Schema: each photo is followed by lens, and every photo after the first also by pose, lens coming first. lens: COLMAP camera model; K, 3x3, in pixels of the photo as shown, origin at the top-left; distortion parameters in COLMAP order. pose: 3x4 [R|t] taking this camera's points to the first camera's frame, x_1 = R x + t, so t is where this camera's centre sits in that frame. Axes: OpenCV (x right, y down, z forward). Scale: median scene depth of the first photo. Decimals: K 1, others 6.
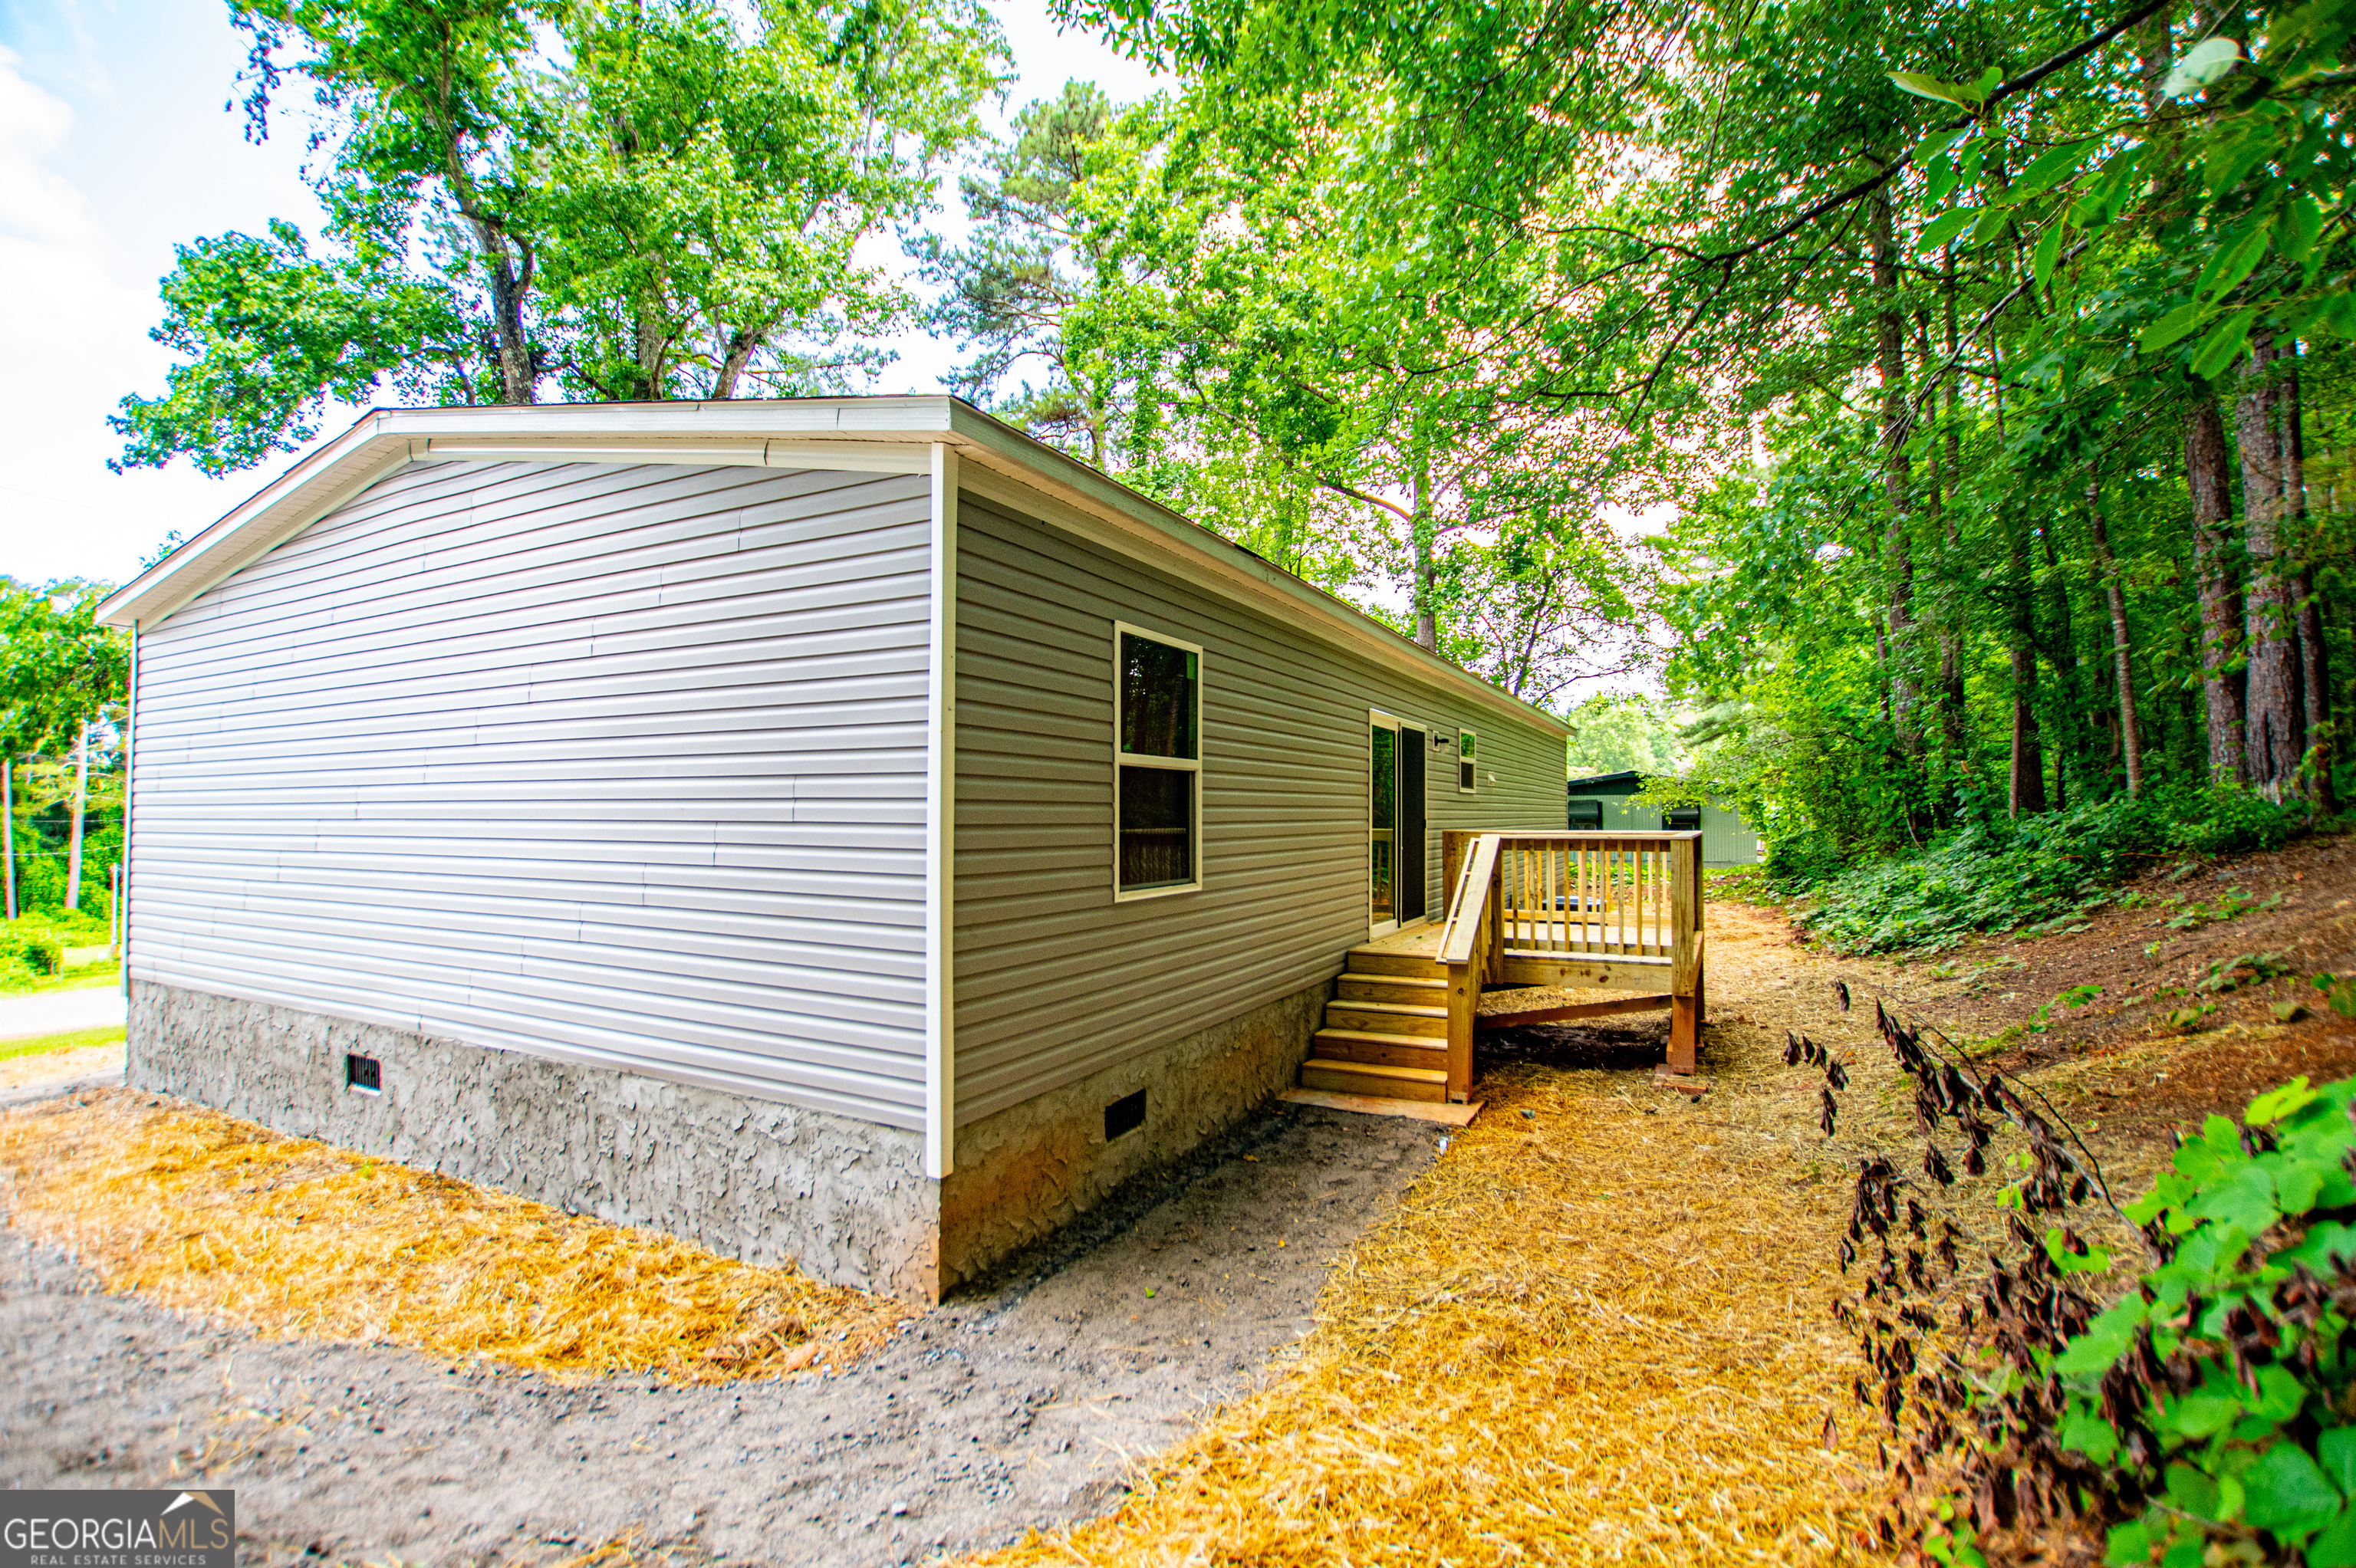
lens RADIAL K [[1052.4, 0, 1175.4], [0, 1052.4, 803.8], [0, 0, 1]] dist [-0.026704, 0.001612]
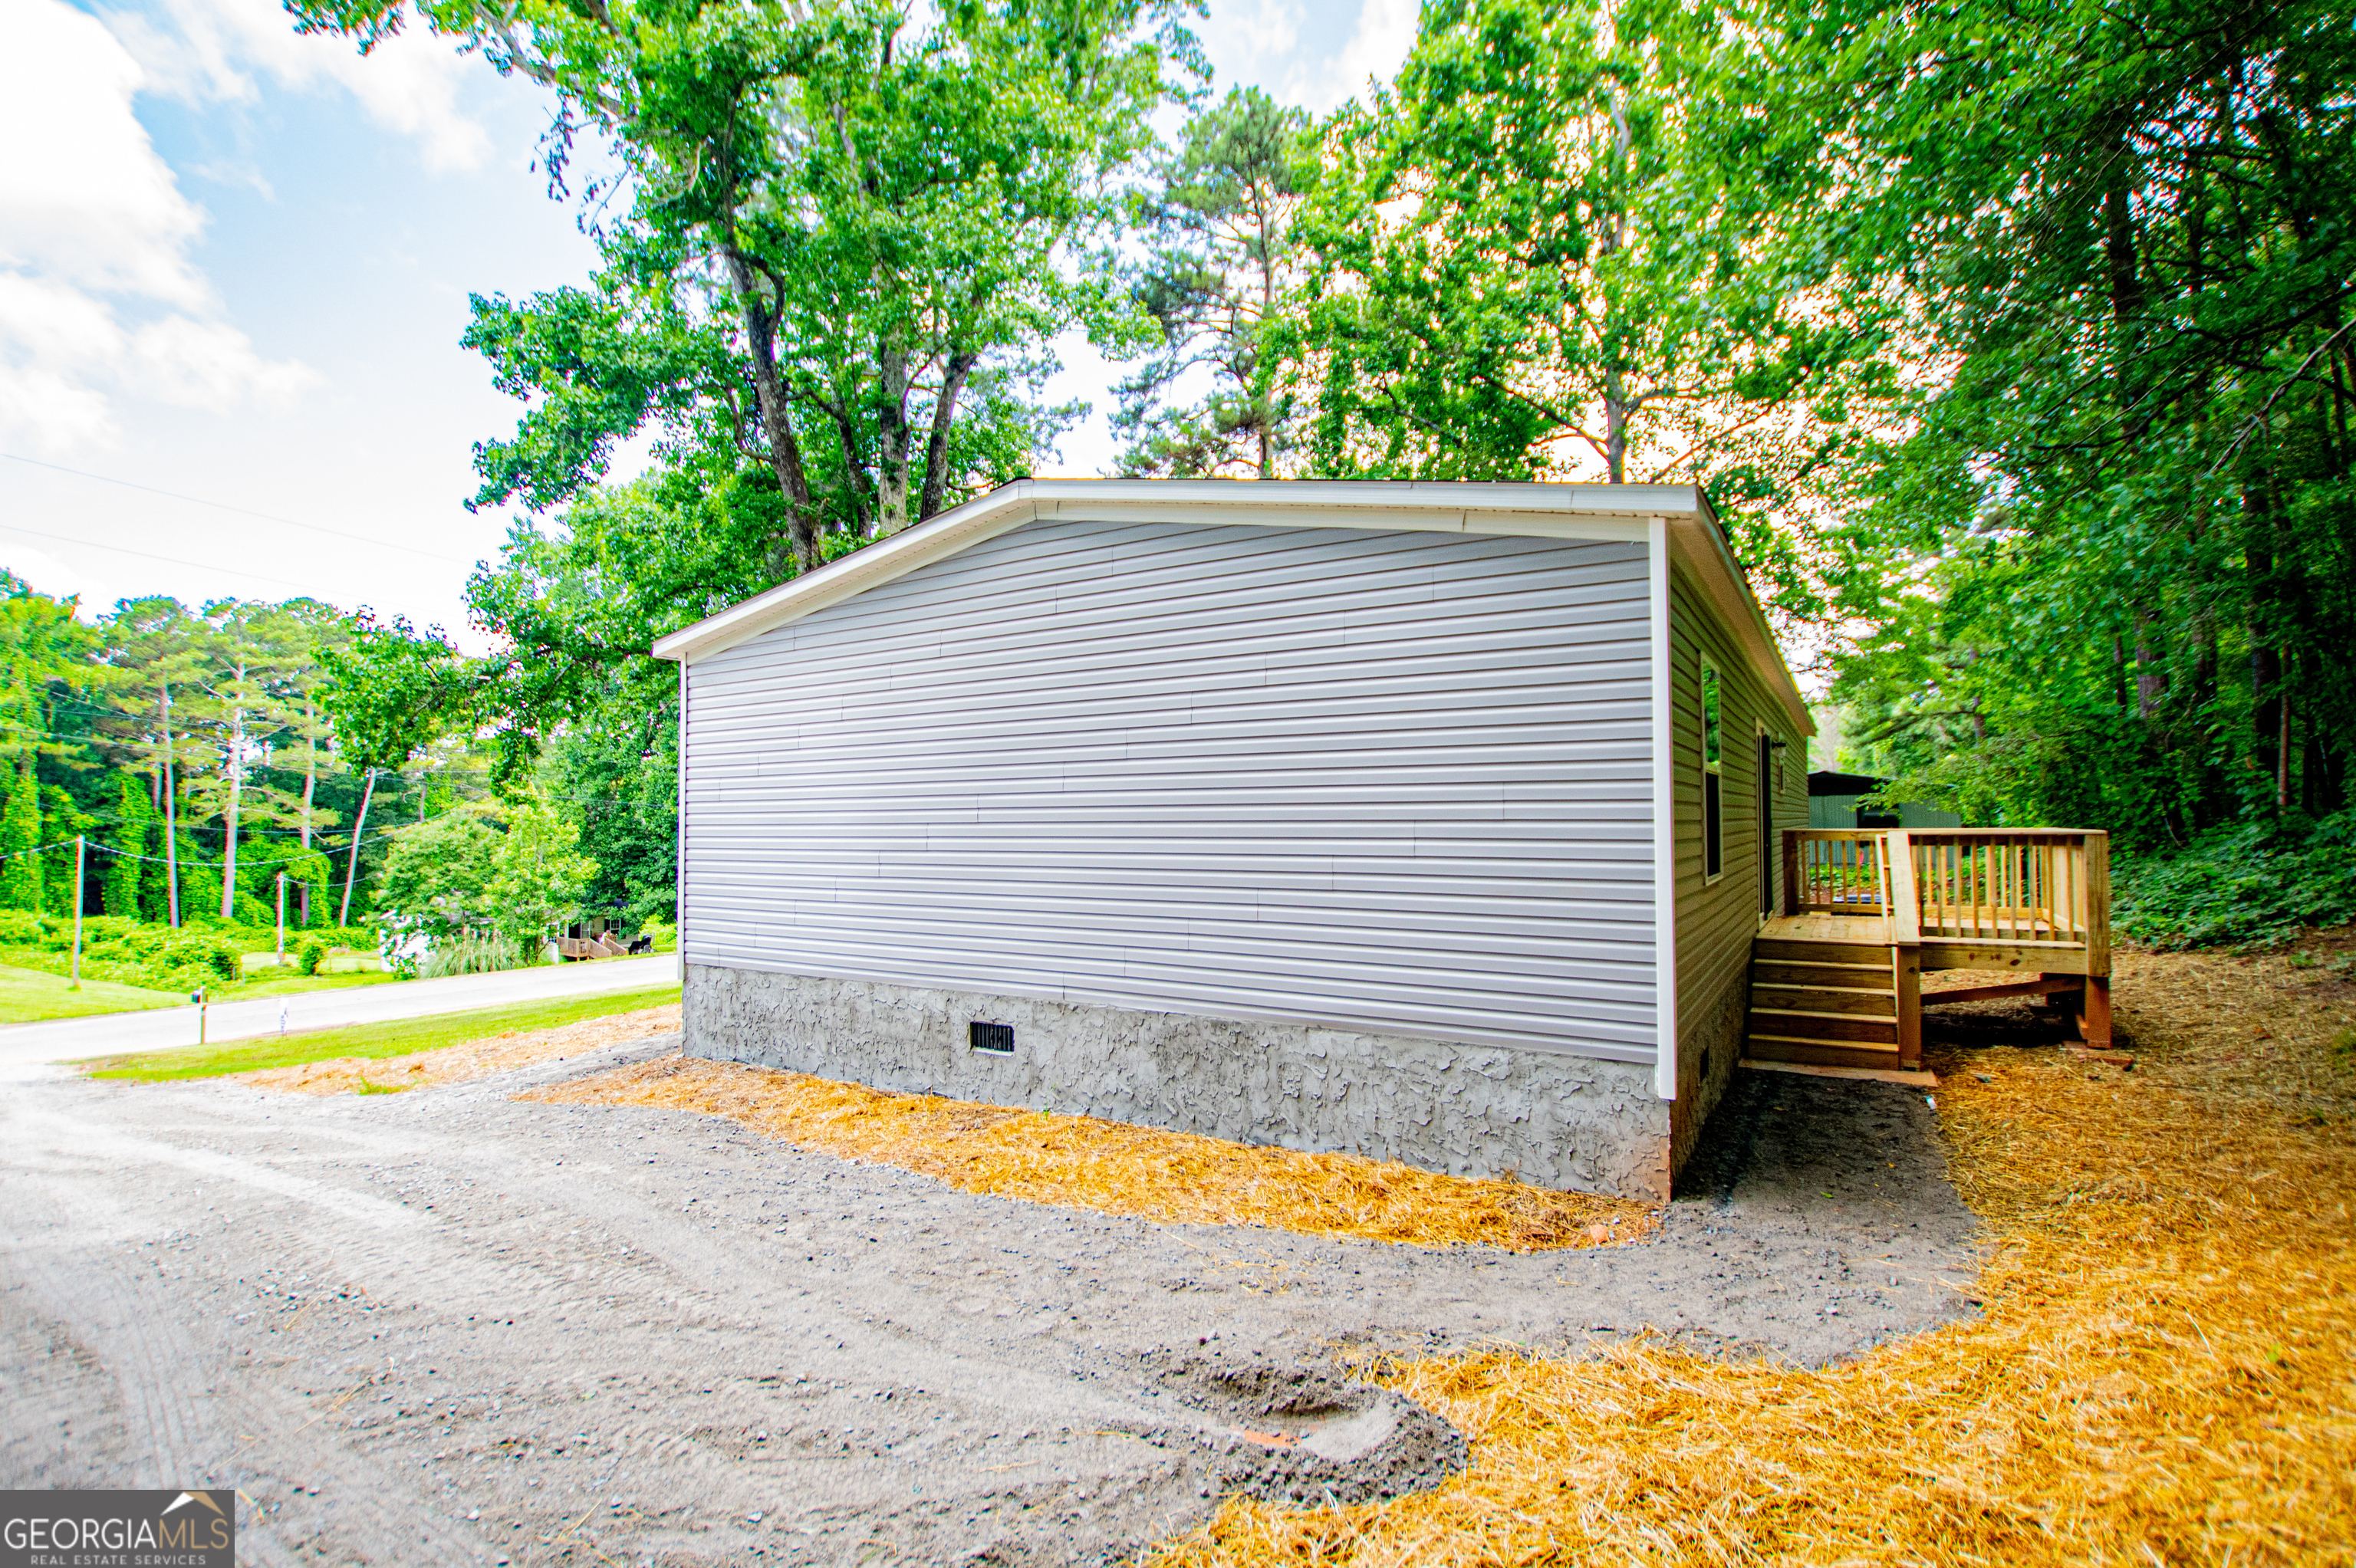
lens RADIAL K [[1052.4, 0, 1294.7], [0, 1052.4, 802.0], [0, 0, 1]] dist [-0.026704, 0.001612]
pose [[0.997845, -0.007661, -0.065164, -0.283803], [0.007266, 0.999954, -0.006301, 0.001419], [0.065209, 0.005814, 0.997855, -0.138862]]
